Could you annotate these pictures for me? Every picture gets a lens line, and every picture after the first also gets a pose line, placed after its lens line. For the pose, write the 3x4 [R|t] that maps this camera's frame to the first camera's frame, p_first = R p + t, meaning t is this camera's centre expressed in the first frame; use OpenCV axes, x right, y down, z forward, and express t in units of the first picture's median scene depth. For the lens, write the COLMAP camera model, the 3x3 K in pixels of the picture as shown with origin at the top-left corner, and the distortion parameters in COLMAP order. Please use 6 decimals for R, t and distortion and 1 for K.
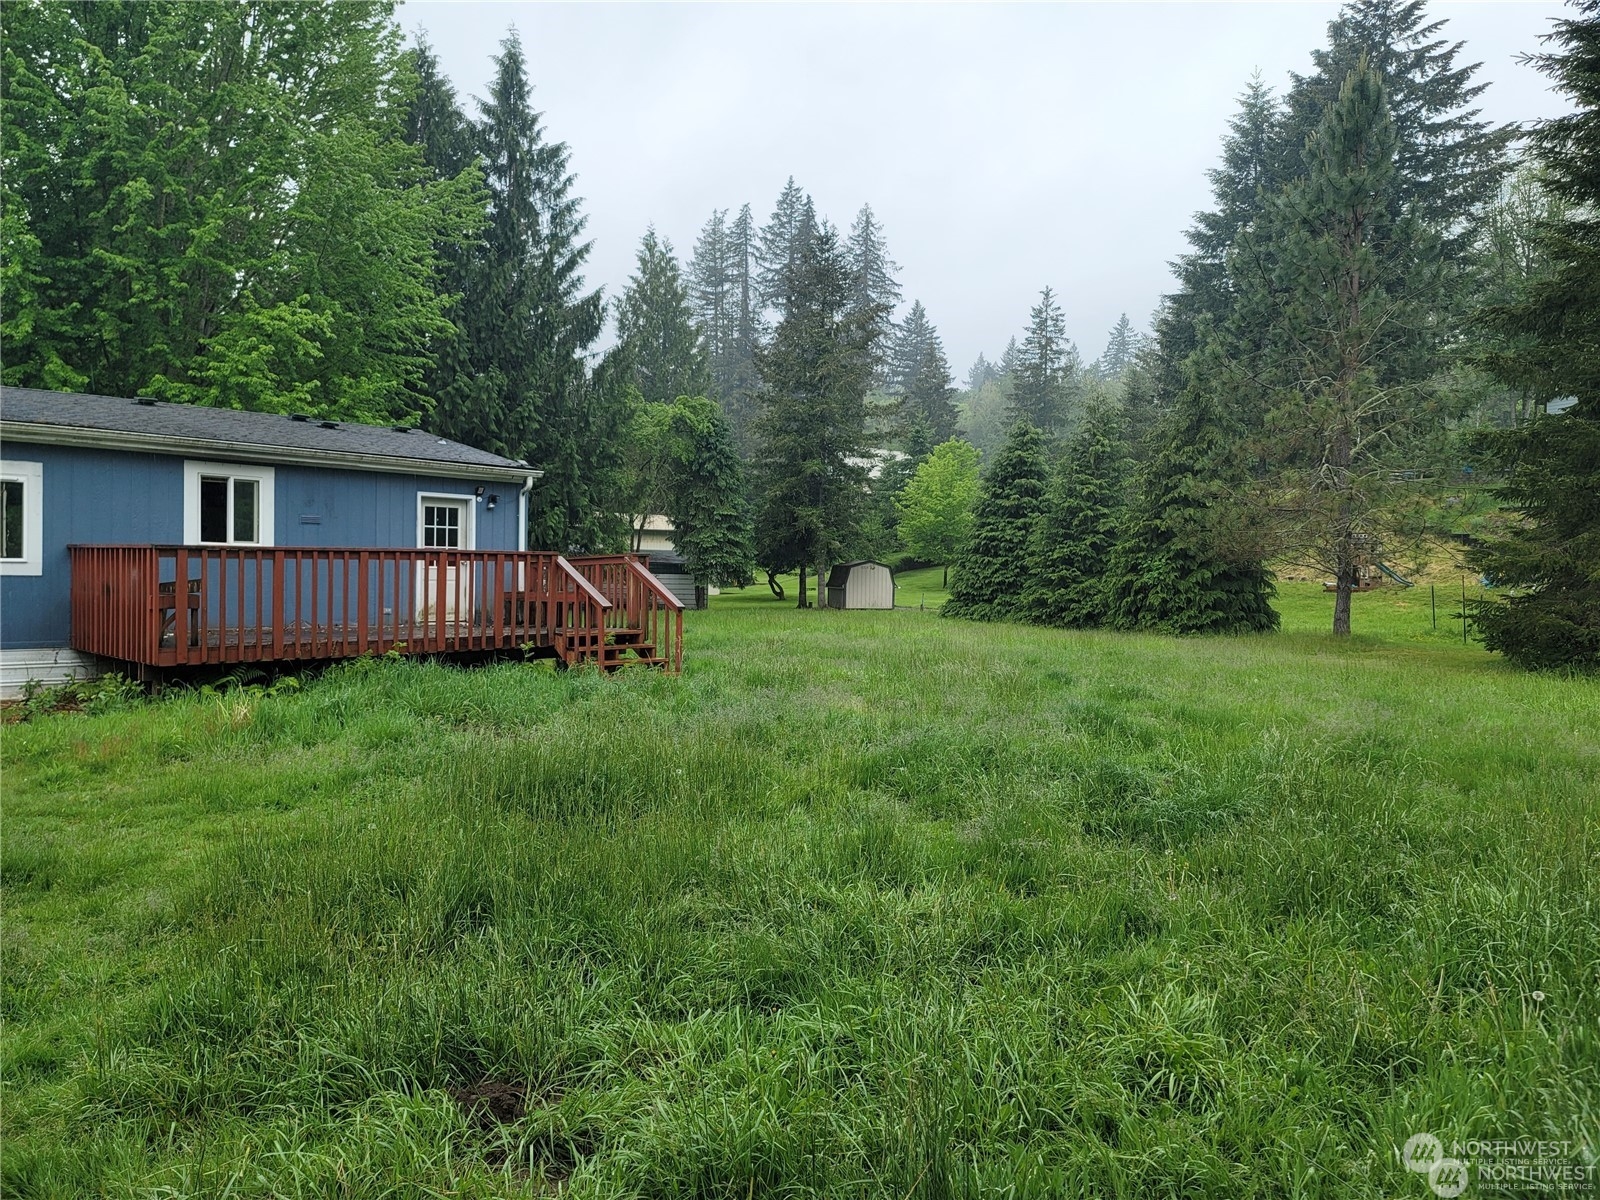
lens RADIAL K [[1160.2, 0, 807.5], [0, 1160.2, 592.9], [0, 0, 1]] dist [0.094140, -0.075078]
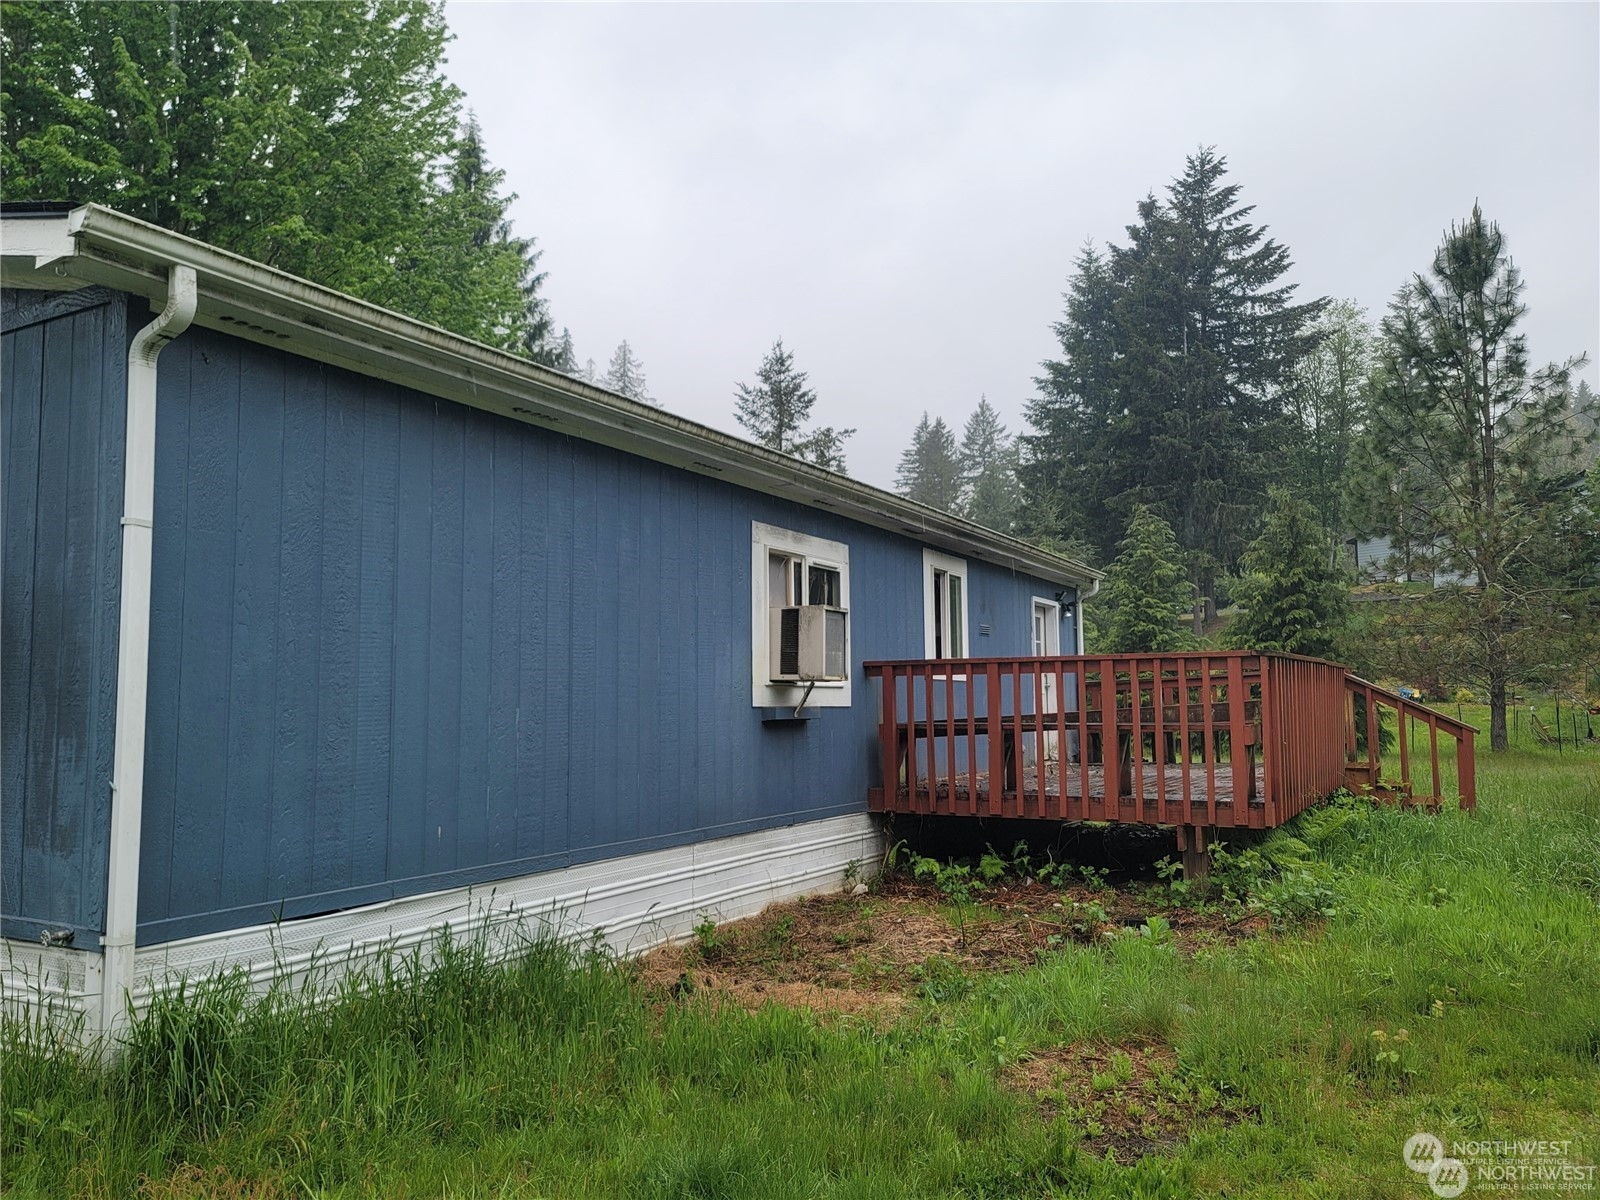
lens RADIAL K [[1160.2, 0, 809.3], [0, 1160.2, 621.4], [0, 0, 1]] dist [0.094140, -0.075078]
pose [[0.964276, -0.005797, 0.264835, -0.167008], [0.030680, 0.995477, -0.089917, -0.000749], [-0.263116, 0.094830, 0.960092, 0.070207]]
